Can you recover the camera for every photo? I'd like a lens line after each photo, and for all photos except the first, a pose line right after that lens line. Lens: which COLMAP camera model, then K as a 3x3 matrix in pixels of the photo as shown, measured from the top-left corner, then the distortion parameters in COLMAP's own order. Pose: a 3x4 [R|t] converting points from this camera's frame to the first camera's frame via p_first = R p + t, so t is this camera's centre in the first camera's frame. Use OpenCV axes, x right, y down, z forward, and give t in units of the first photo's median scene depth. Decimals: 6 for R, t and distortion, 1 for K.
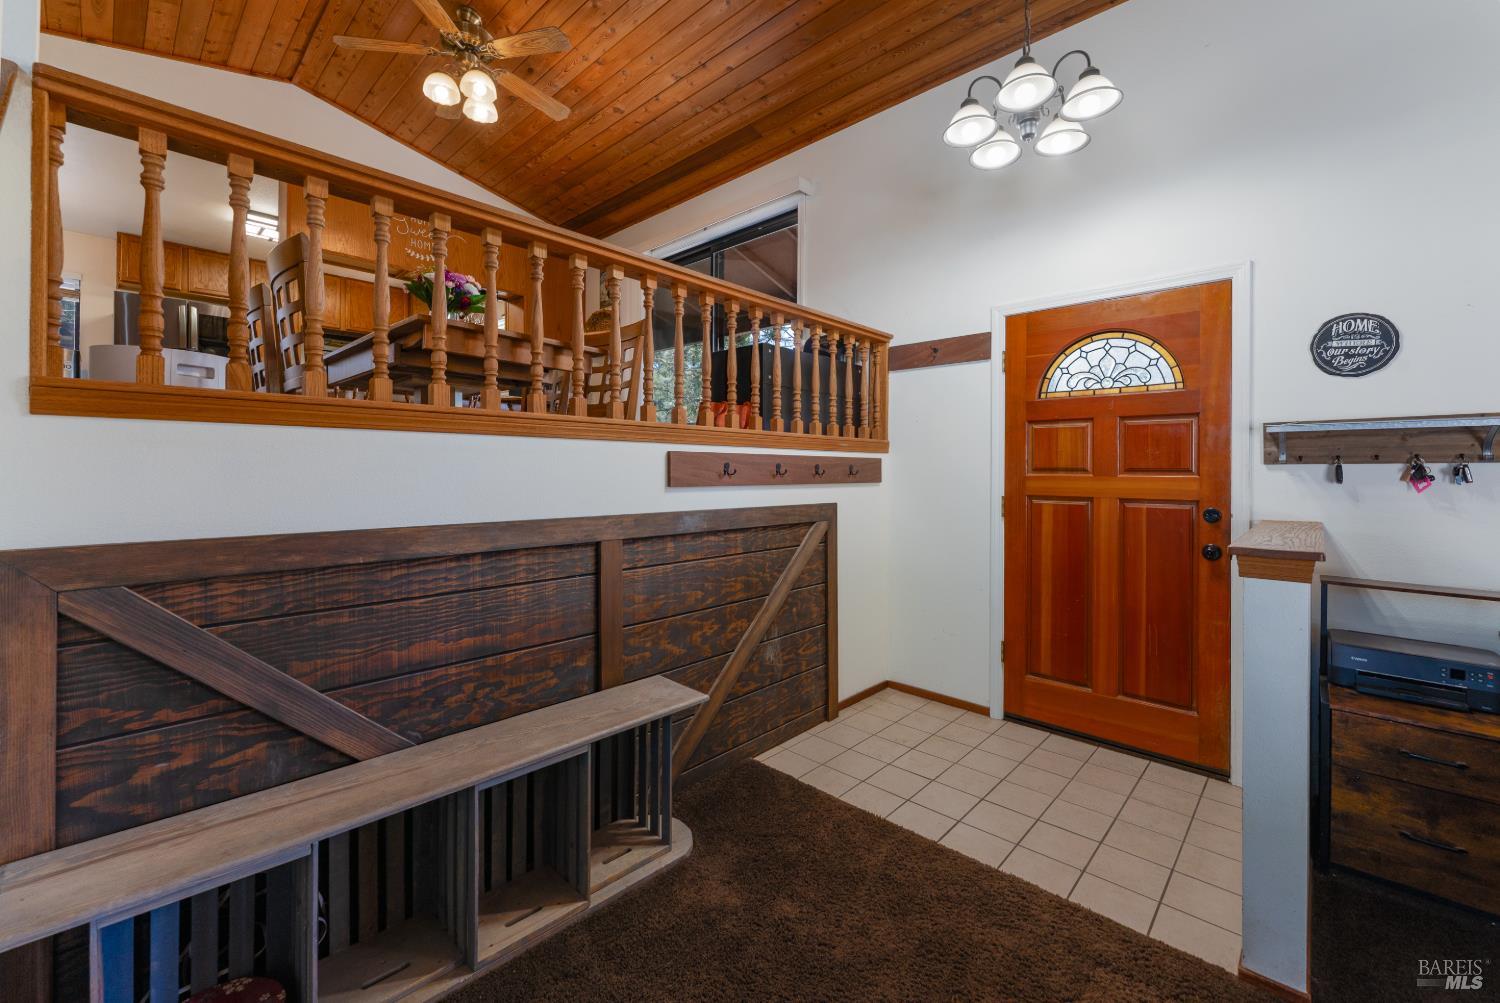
lens RADIAL K [[614.4, 0, 753.1], [0, 614.4, 464.5], [0, 0, 1]] dist [0.000586, 0.000290]
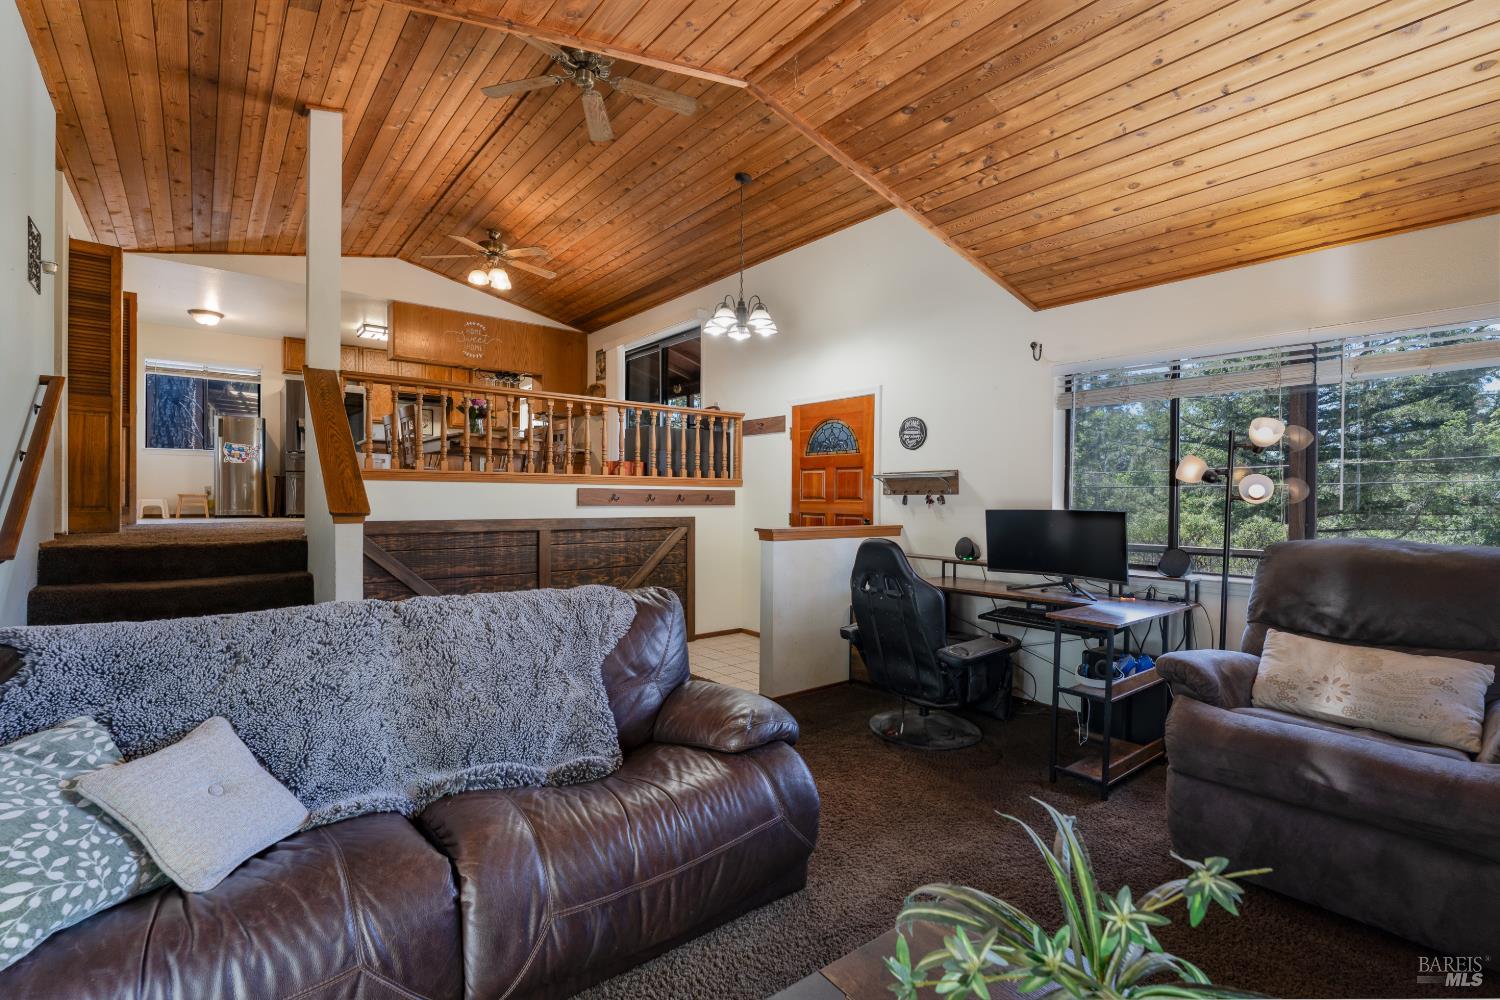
lens RADIAL K [[675.7, 0, 750.0], [0, 675.7, 500.0], [0, 0, 1]] dist [0.000523, 0.000004]
pose [[0.991052, 0.002082, -0.133459, 0.691647], [-0.000401, 0.999920, 0.012622, -0.010473], [0.133474, -0.012456, 0.990974, -1.081952]]
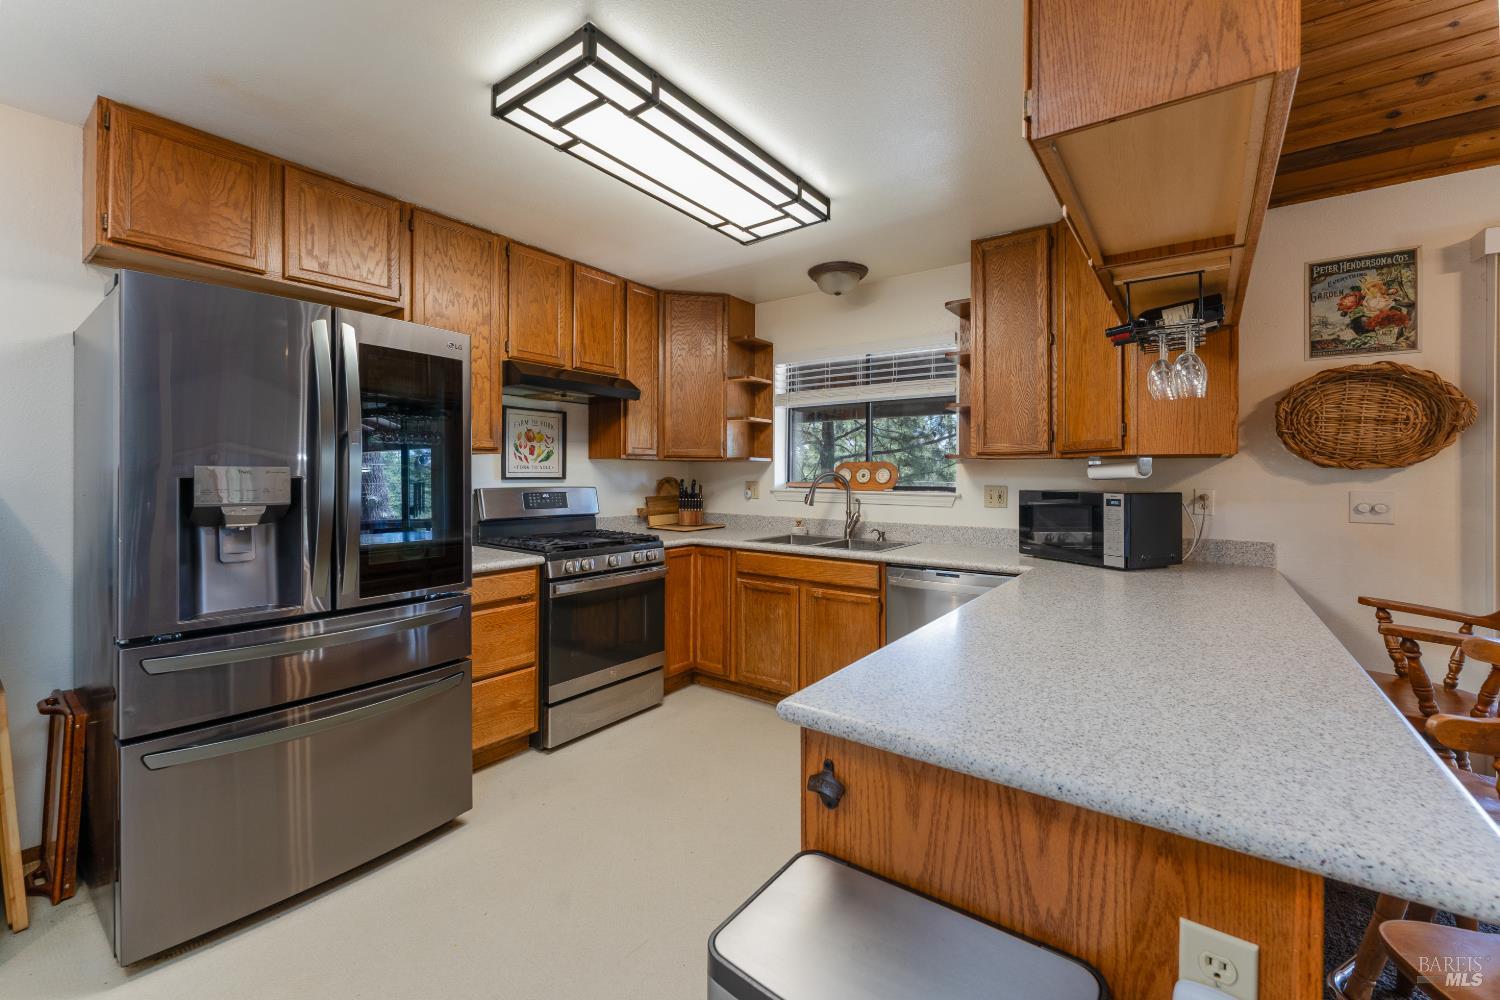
lens RADIAL K [[605.1, 0, 752.5], [0, 605.1, 476.4], [0, 0, 1]] dist [-0.001389, -0.000085]
pose [[0.992911, 0.003068, 0.118818, -1.612987], [-0.004436, 0.999927, 0.011250, -0.390001], [-0.118775, -0.011697, 0.992852, 1.406072]]
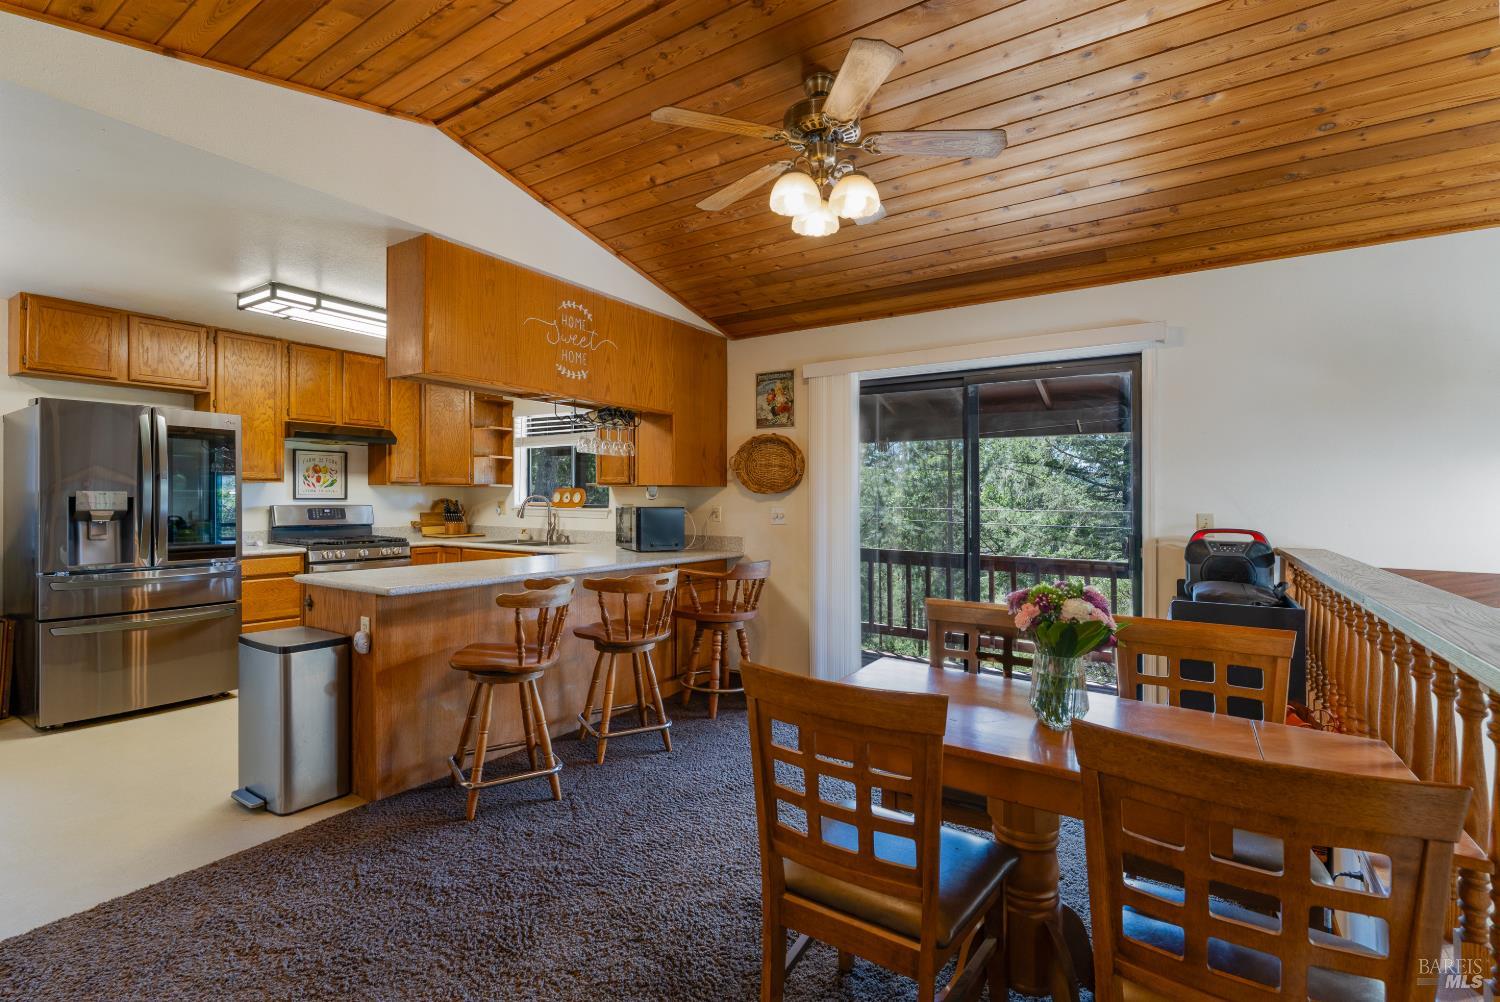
lens RADIAL K [[675.7, 0, 750.0], [0, 675.7, 501.0], [0, 0, 1]] dist [0.000523, 0.000004]
pose [[0.986042, 0.004745, 0.166431, -0.909891], [-0.006921, 0.999898, 0.012498, -0.398027], [-0.166354, -0.013476, 0.985974, 0.398841]]
